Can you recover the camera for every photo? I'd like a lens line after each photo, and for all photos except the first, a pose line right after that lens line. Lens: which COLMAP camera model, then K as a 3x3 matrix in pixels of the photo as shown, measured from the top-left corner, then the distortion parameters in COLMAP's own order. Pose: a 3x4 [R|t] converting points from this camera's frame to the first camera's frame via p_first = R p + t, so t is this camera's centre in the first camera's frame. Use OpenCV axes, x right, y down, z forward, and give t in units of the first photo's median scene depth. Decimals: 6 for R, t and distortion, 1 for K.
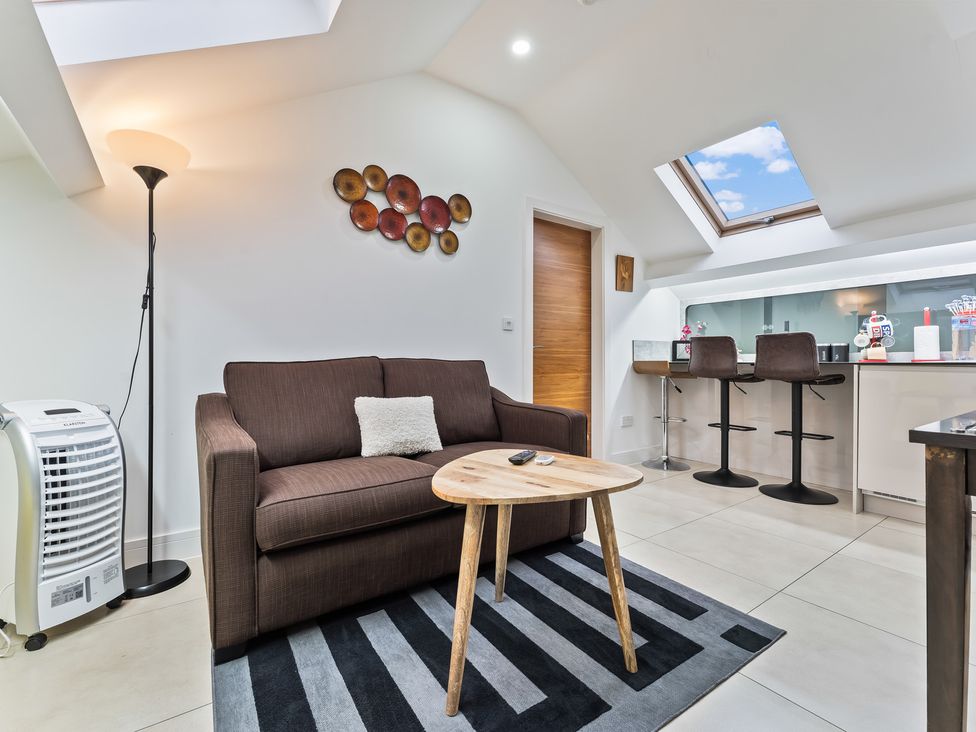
lens RADIAL K [[446.1, 0, 480.3], [0, 446.1, 362.4], [0, 0, 1]] dist [-0.001972, 0.001088]
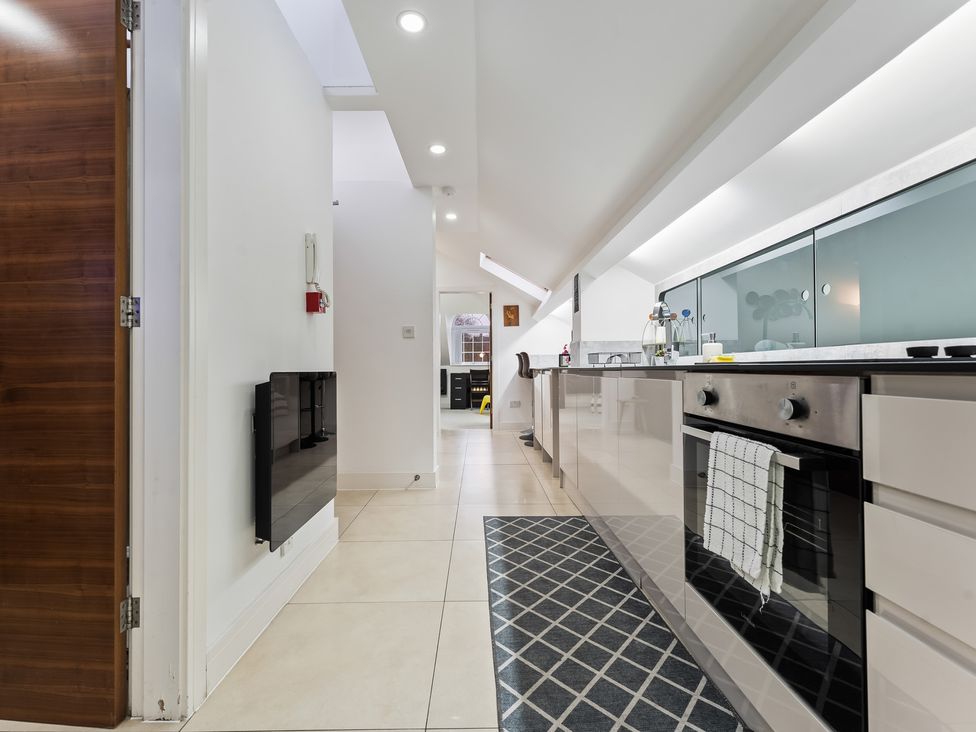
lens RADIAL K [[446.1, 0, 485.4], [0, 446.1, 368.1], [0, 0, 1]] dist [-0.001972, 0.001088]
pose [[0.822906, -0.000270, -0.568178, 1.523360], [0.001880, 0.999996, 0.002248, -0.004917], [0.568175, -0.002918, 0.822903, -0.574158]]
